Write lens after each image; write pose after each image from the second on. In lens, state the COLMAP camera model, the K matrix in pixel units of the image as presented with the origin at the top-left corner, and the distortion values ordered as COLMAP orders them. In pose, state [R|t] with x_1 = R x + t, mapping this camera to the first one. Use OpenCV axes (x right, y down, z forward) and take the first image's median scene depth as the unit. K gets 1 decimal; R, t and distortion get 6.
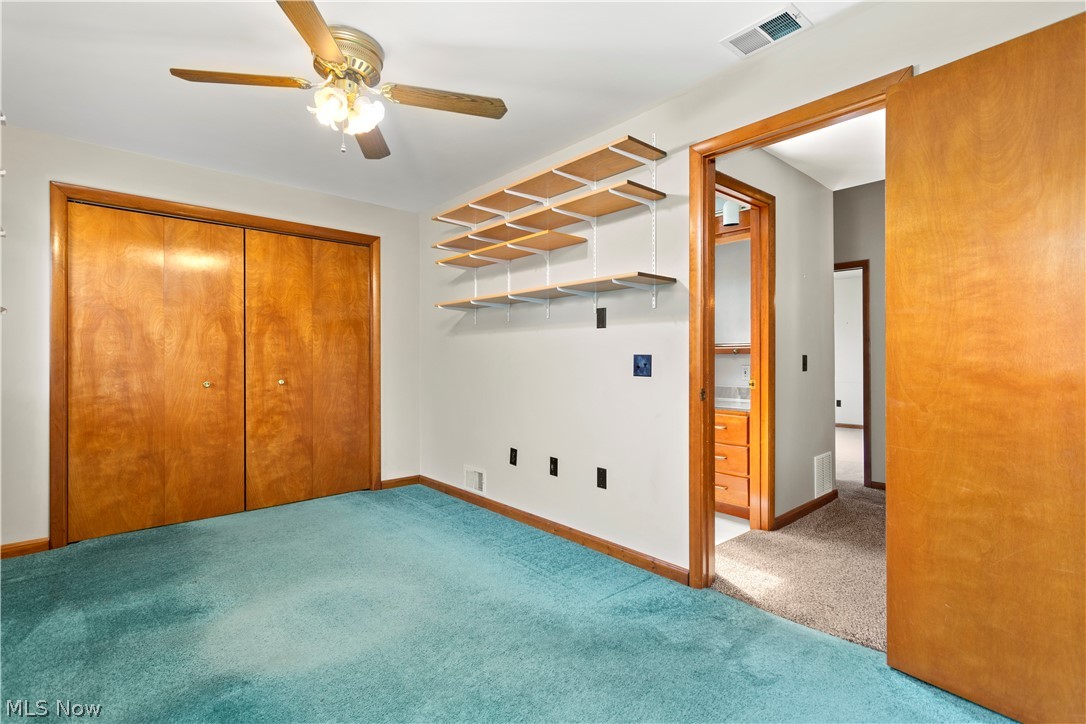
lens RADIAL K [[509.2, 0, 546.6], [0, 509.2, 362.4], [0, 0, 1]] dist [0.004770, -0.001364]
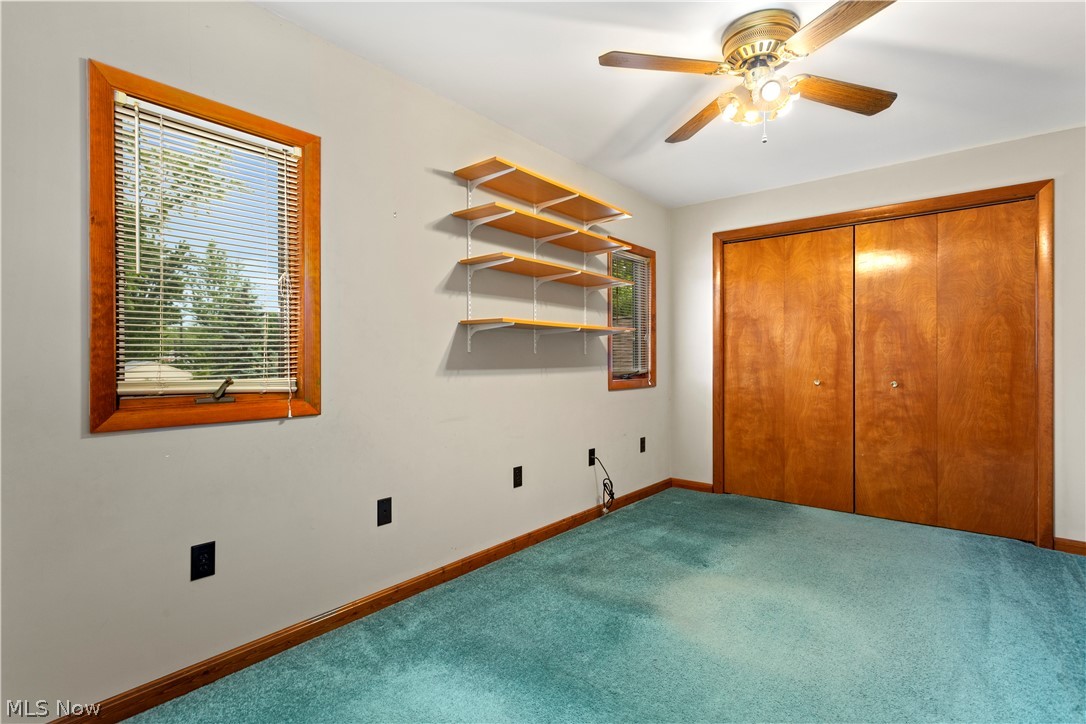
lens RADIAL K [[509.2, 0, 546.5], [0, 509.2, 367.4], [0, 0, 1]] dist [0.004770, -0.001364]
pose [[0.153871, 0.016432, -0.987954, 0.293286], [-0.003732, 0.999864, 0.016049, -0.003282], [0.988084, 0.001217, 0.153912, 0.269758]]
